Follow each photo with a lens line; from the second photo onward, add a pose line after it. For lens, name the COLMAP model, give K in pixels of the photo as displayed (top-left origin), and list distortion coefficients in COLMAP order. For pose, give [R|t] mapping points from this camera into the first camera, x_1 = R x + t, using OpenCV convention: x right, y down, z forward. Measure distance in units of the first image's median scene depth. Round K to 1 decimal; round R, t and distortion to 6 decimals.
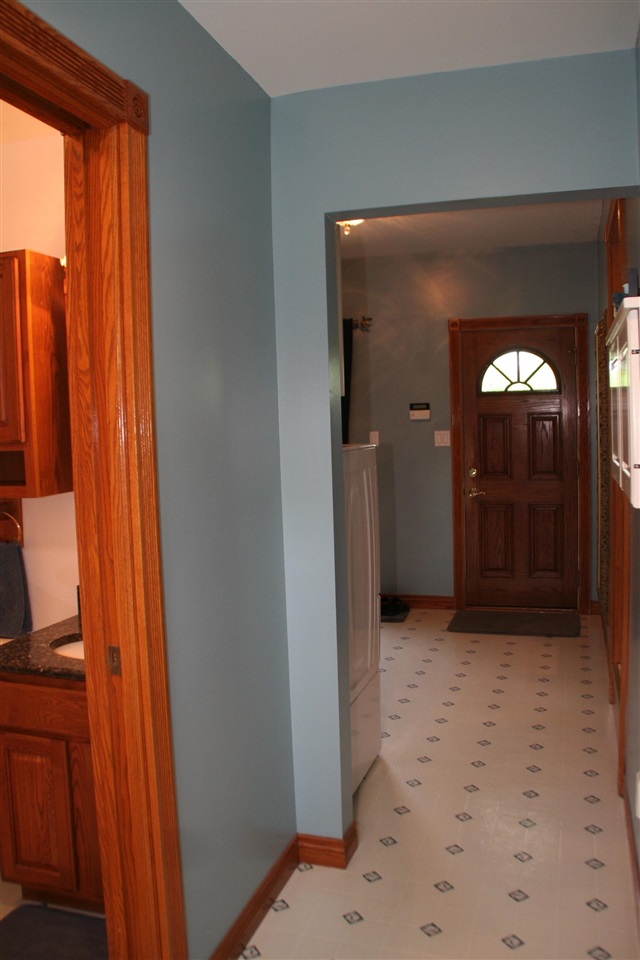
lens RADIAL K [[800.7, 0, 319.9], [0, 800.7, 481.6], [0, 0, 1]] dist [-0.115833, 0.018916]
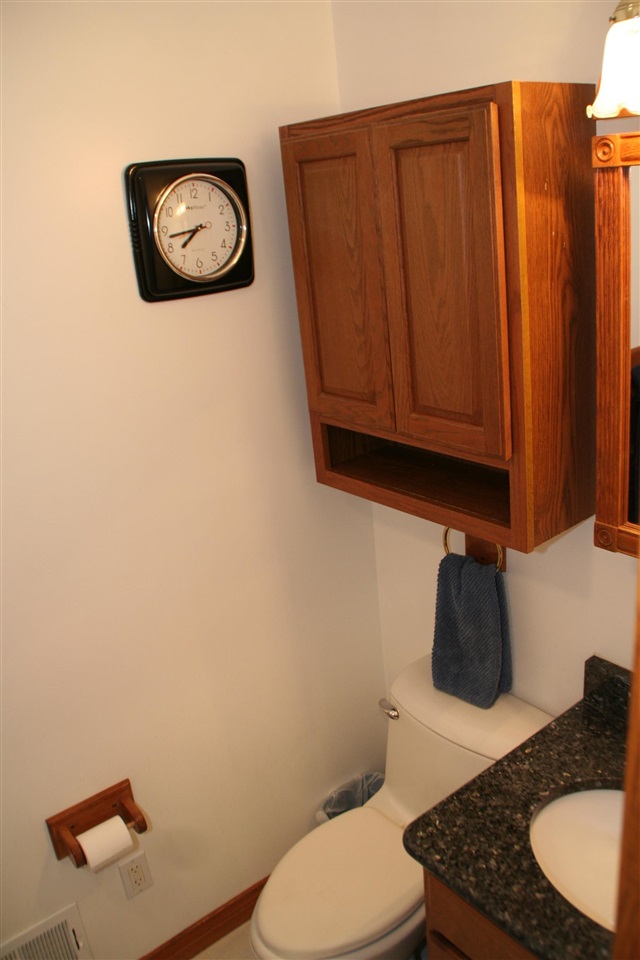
lens RADIAL K [[800.7, 0, 317.4], [0, 800.7, 476.4], [0, 0, 1]] dist [-0.115833, 0.018916]
pose [[0.825249, 0.134194, -0.548594, -0.180567], [0.042901, 0.953659, 0.297814, -0.208022], [0.563137, -0.269306, 0.781250, 0.489680]]
